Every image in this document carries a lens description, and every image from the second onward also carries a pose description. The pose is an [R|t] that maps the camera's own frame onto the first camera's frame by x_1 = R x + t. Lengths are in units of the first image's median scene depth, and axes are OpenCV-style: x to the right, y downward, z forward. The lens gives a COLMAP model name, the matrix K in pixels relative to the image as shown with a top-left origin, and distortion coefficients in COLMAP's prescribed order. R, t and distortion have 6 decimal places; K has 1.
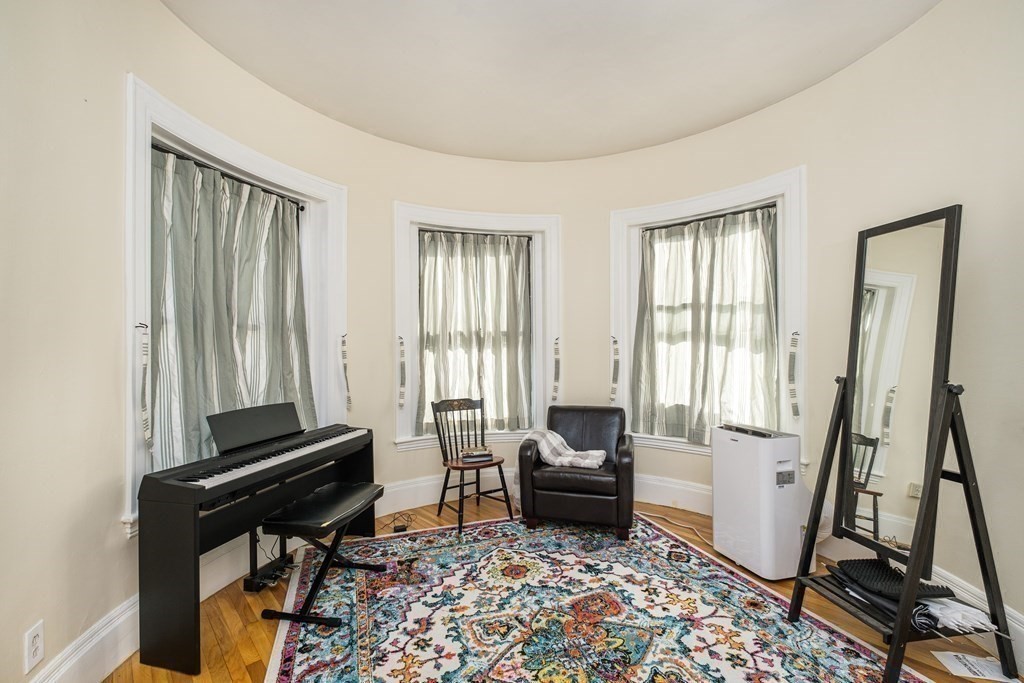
lens RADIAL K [[439.6, 0, 536.8], [0, 439.6, 306.8], [0, 0, 1]] dist [0.000211, 0.000034]
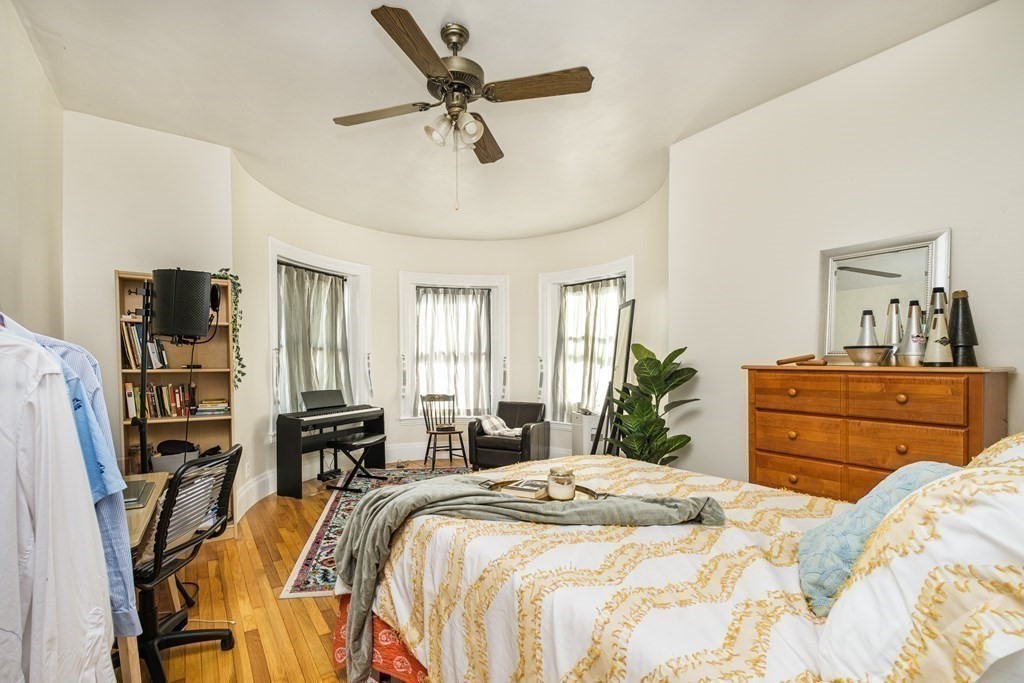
lens RADIAL K [[442.7, 0, 514.3], [0, 442.7, 336.8], [0, 0, 1]] dist [0.001799, 0.000024]
pose [[0.990182, 0.013839, -0.139097, 0.339726], [-0.009330, 0.999411, 0.033016, -0.057505], [0.139472, -0.031394, 0.989728, -0.586917]]
